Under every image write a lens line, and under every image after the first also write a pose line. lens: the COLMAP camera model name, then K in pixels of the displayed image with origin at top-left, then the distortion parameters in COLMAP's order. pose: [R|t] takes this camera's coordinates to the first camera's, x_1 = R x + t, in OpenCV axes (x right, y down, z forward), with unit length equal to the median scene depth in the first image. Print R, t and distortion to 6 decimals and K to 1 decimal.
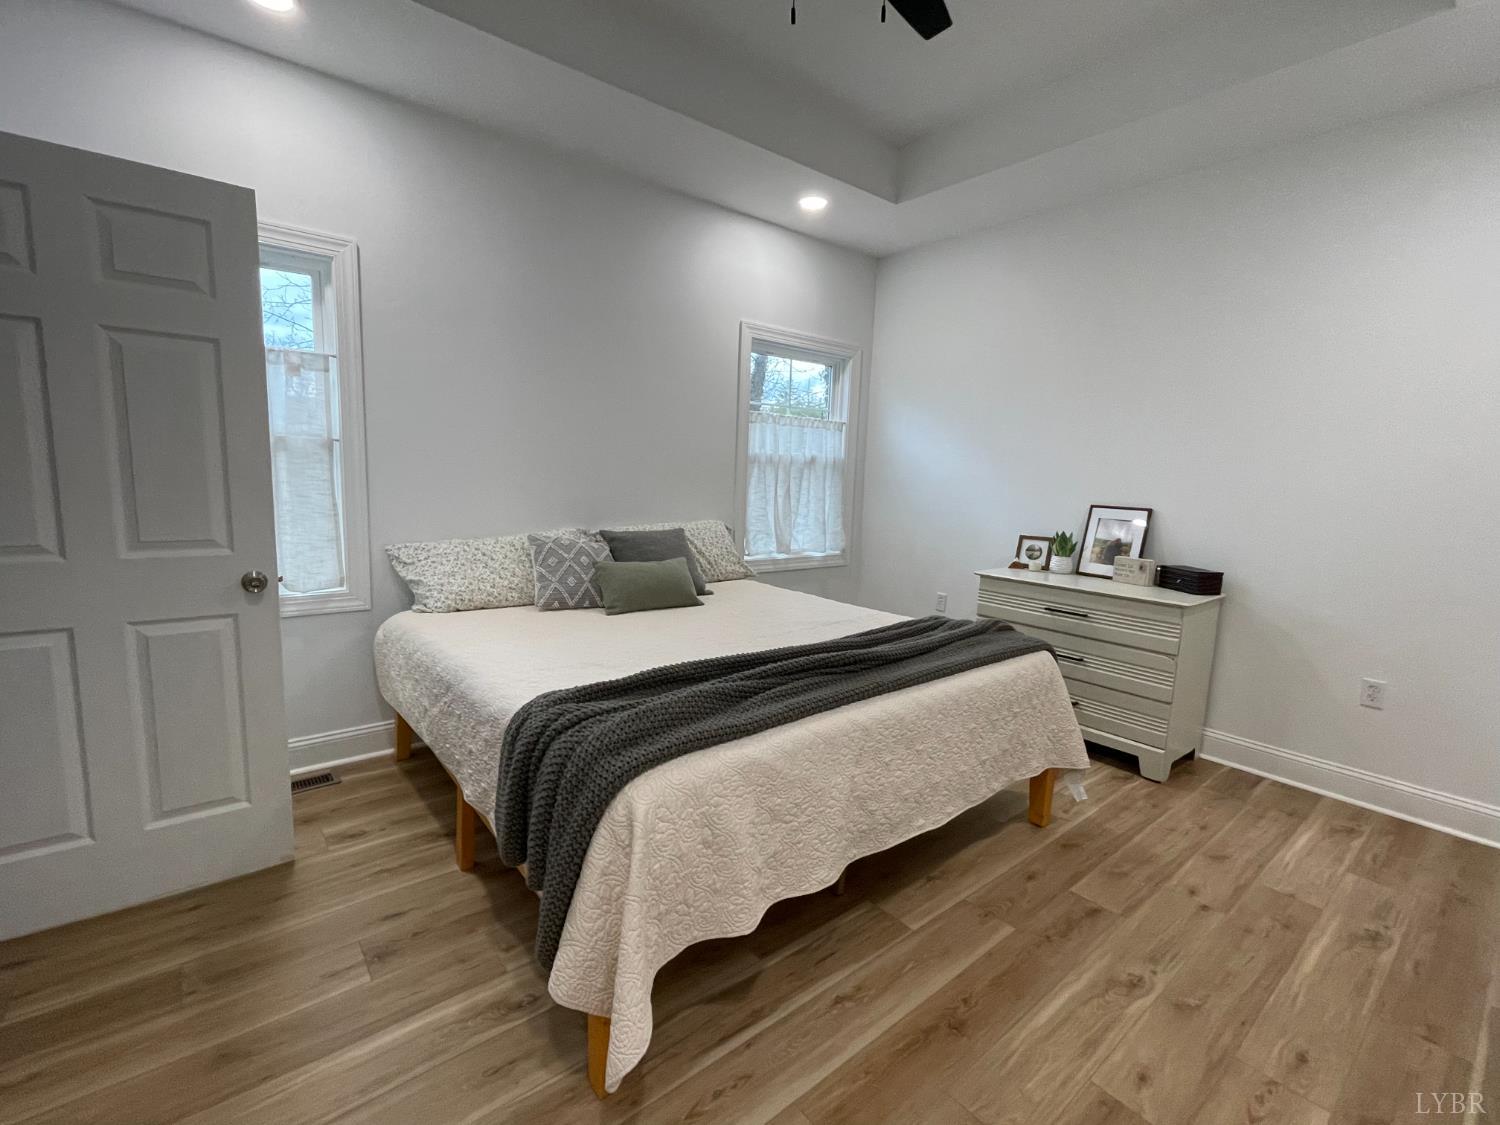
lens RADIAL K [[671.3, 0, 751.6], [0, 671.3, 562.7], [0, 0, 1]] dist [-0.000875, -0.000067]
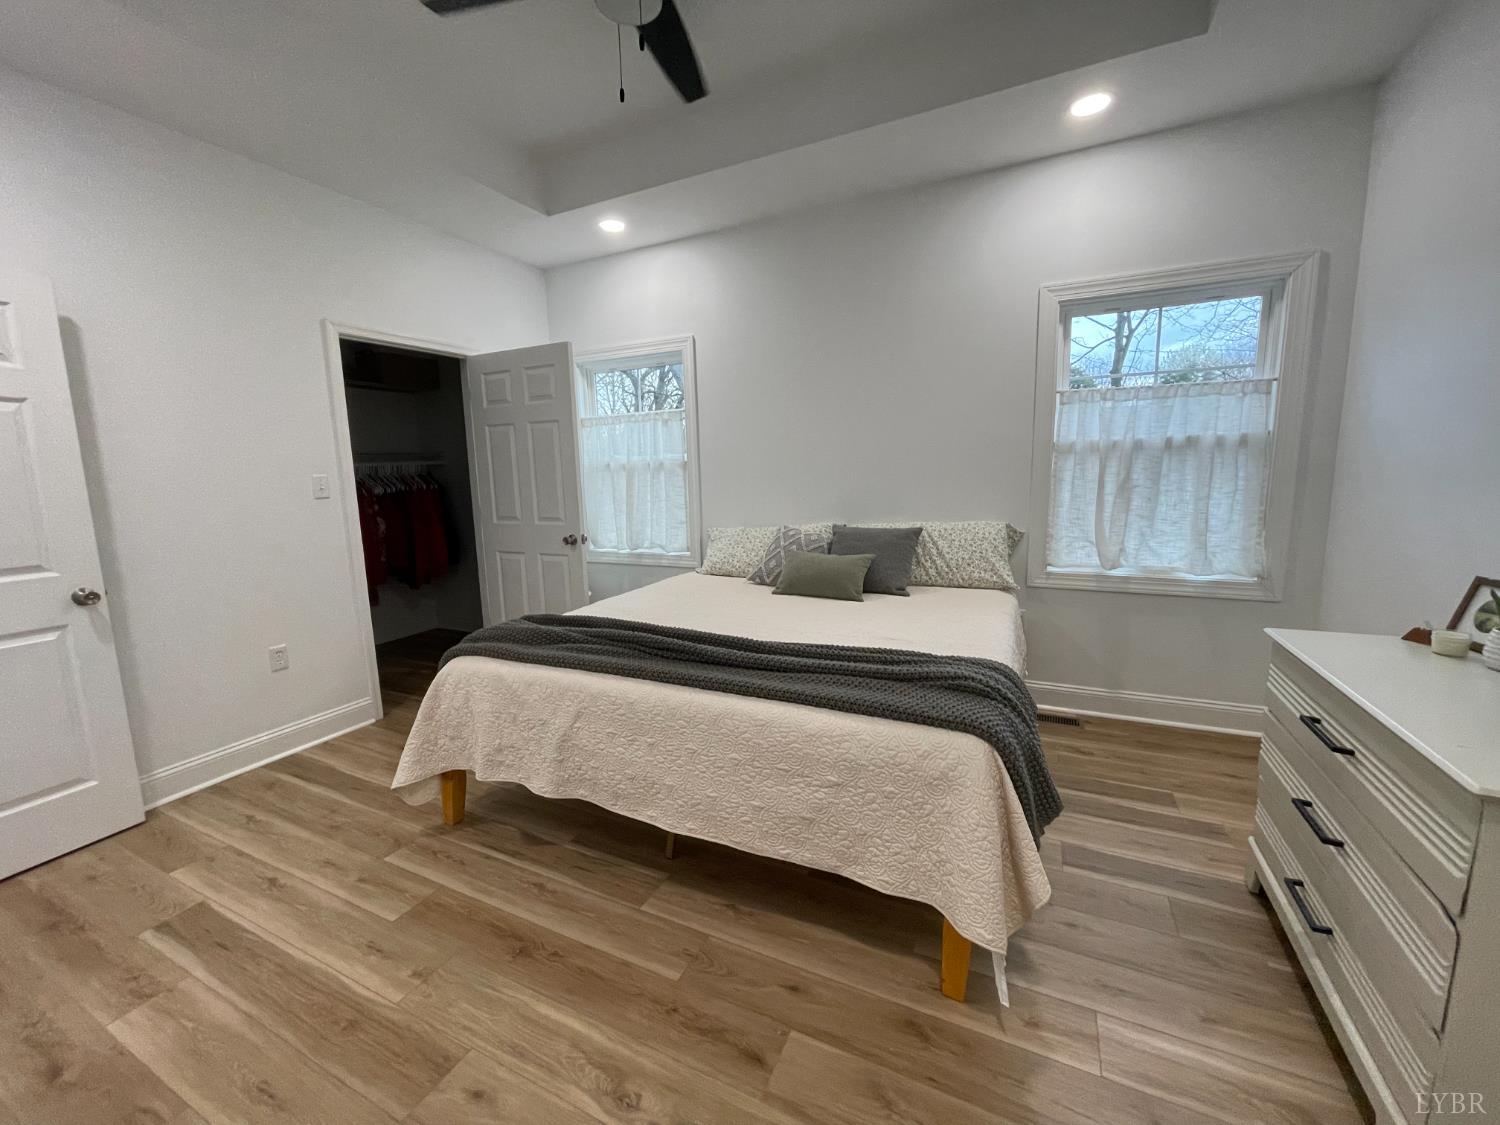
lens RADIAL K [[616.8, 0, 746.7], [0, 616.8, 560.8], [0, 0, 1]] dist [0.001274, 0.001371]
pose [[0.408506, 0.092548, -0.908052, 0.862318], [-0.085380, 0.994359, 0.062934, -0.052702], [0.908754, 0.051820, 0.414103, 0.548234]]
